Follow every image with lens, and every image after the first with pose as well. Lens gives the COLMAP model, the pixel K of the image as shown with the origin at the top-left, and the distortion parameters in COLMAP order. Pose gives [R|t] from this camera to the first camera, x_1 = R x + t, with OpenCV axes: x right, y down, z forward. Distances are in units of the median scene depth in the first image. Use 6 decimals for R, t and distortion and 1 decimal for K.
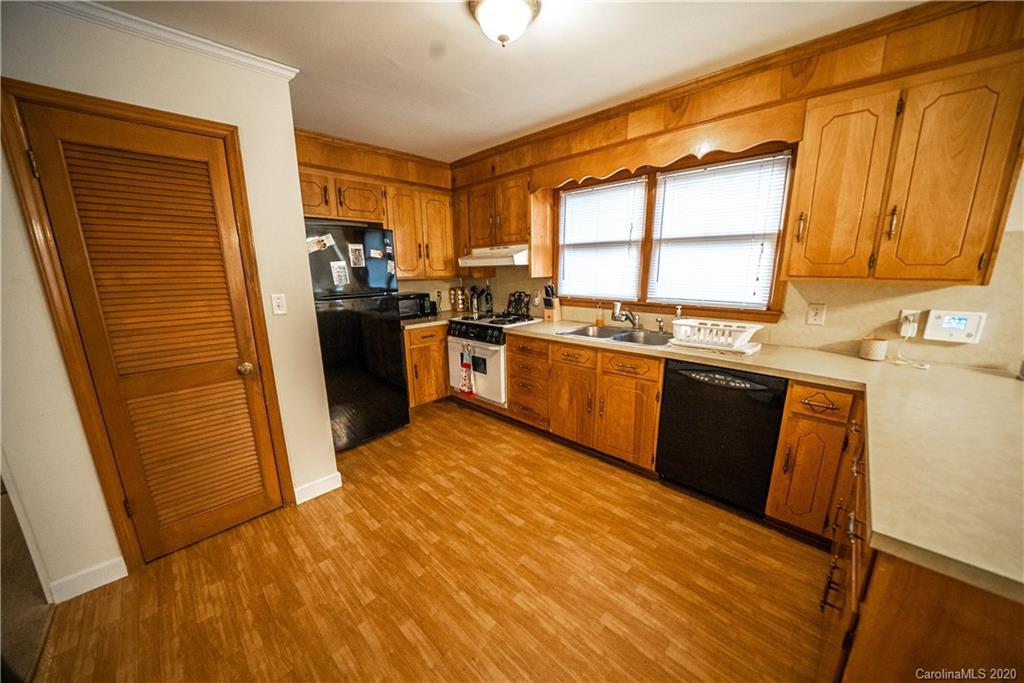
lens RADIAL K [[357.2, 0, 509.5], [0, 357.2, 348.4], [0, 0, 1]] dist [-0.020527, 0.001494]
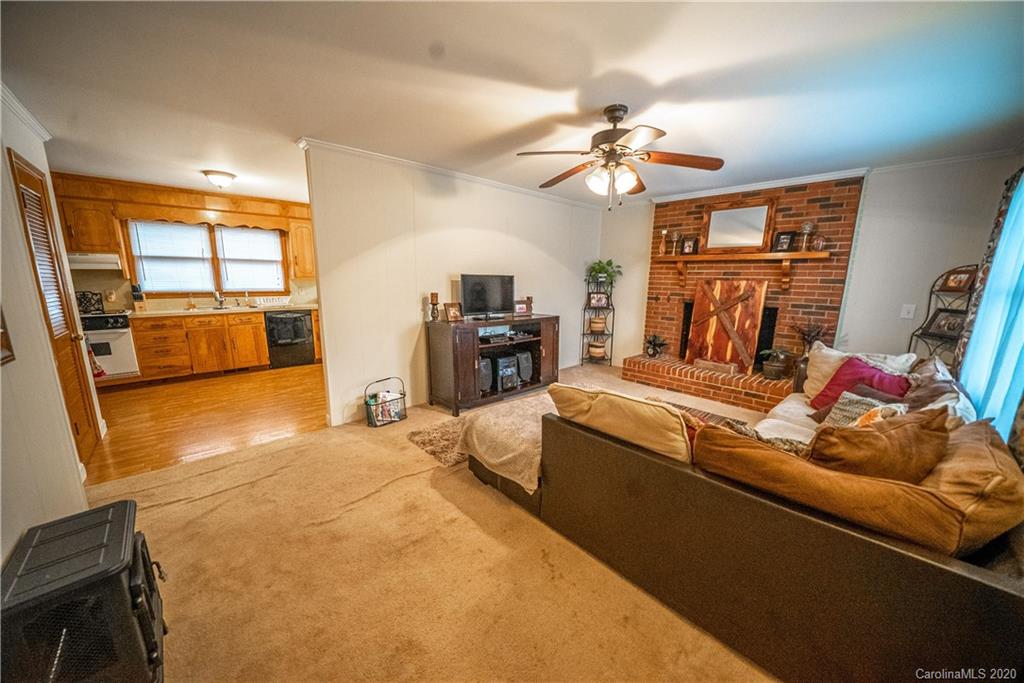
lens RADIAL K [[357.2, 0, 512.6], [0, 357.2, 350.6], [0, 0, 1]] dist [-0.020527, 0.001494]
pose [[0.051323, -0.186850, 0.981047, -1.546632], [0.203952, 0.963599, 0.172858, 0.174269], [-0.977635, 0.191215, 0.087563, -0.649761]]
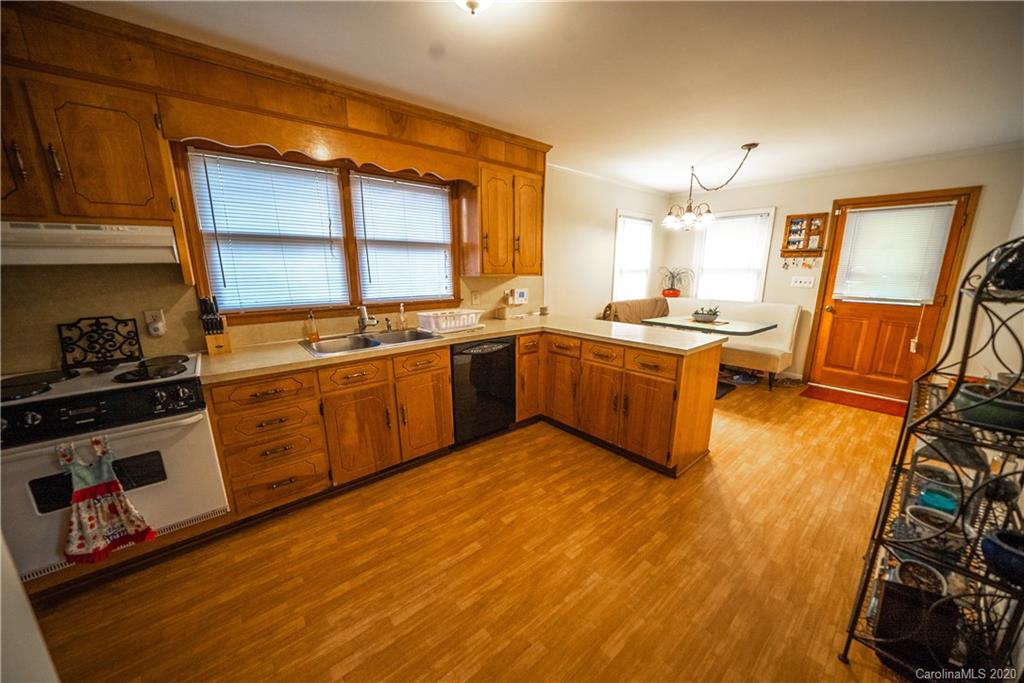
lens RADIAL K [[357.2, 0, 513.6], [0, 357.2, 349.1], [0, 0, 1]] dist [-0.020527, 0.001494]
pose [[0.101039, -0.208520, 0.972785, -0.585636], [0.222095, 0.957841, 0.182249, -0.108217], [-0.969776, 0.197637, 0.143091, 0.535458]]
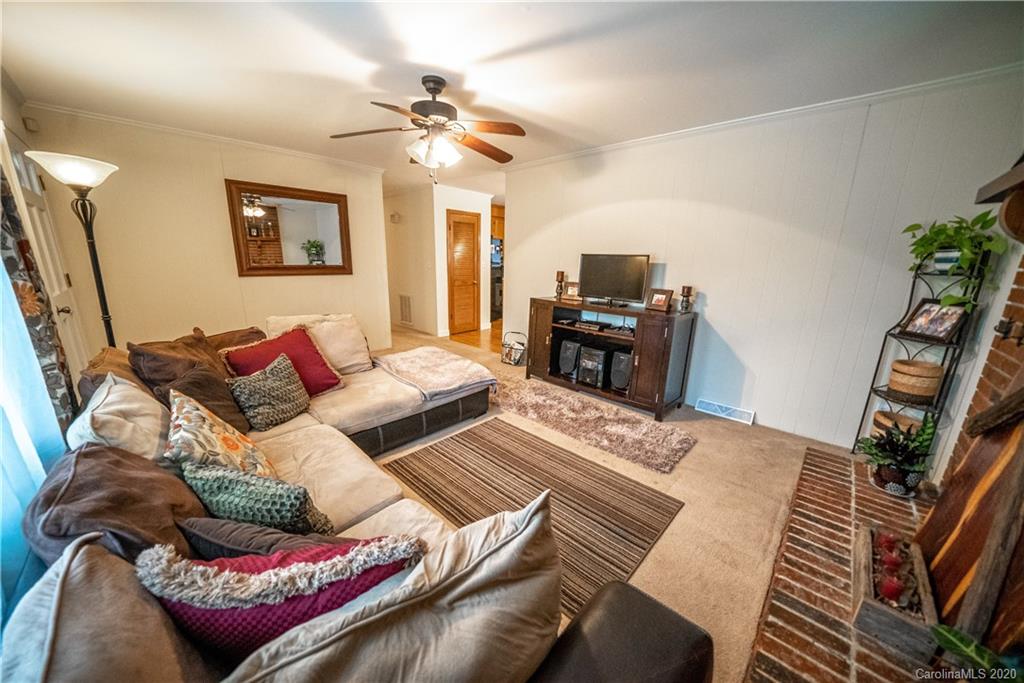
lens RADIAL K [[357.2, 0, 514.5], [0, 357.2, 351.1], [0, 0, 1]] dist [-0.020527, 0.001494]
pose [[0.999305, 0.027363, 0.025301, -0.334353], [-0.028277, 0.998934, 0.036479, 0.439845], [-0.024276, -0.037169, 0.999014, -1.867306]]
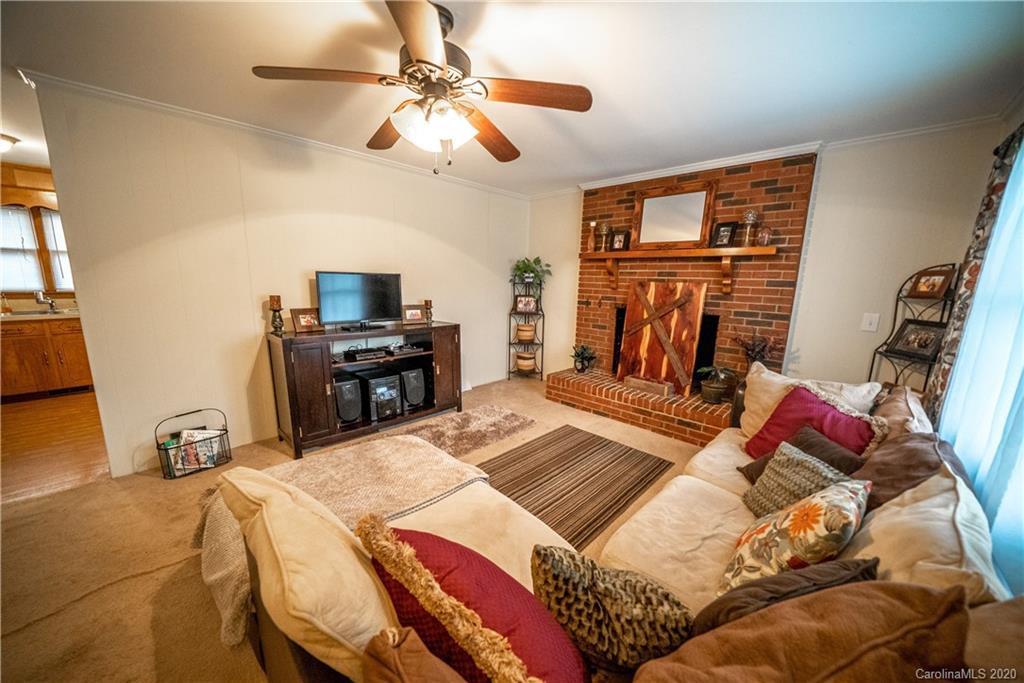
lens RADIAL K [[357.2, 0, 511.9], [0, 357.2, 350.4], [0, 0, 1]] dist [-0.020527, 0.001494]
pose [[-0.000671, -0.183536, 0.983013, -1.205516], [0.195359, 0.964048, 0.180129, 0.244250], [-0.980731, 0.192162, 0.035209, -0.983037]]
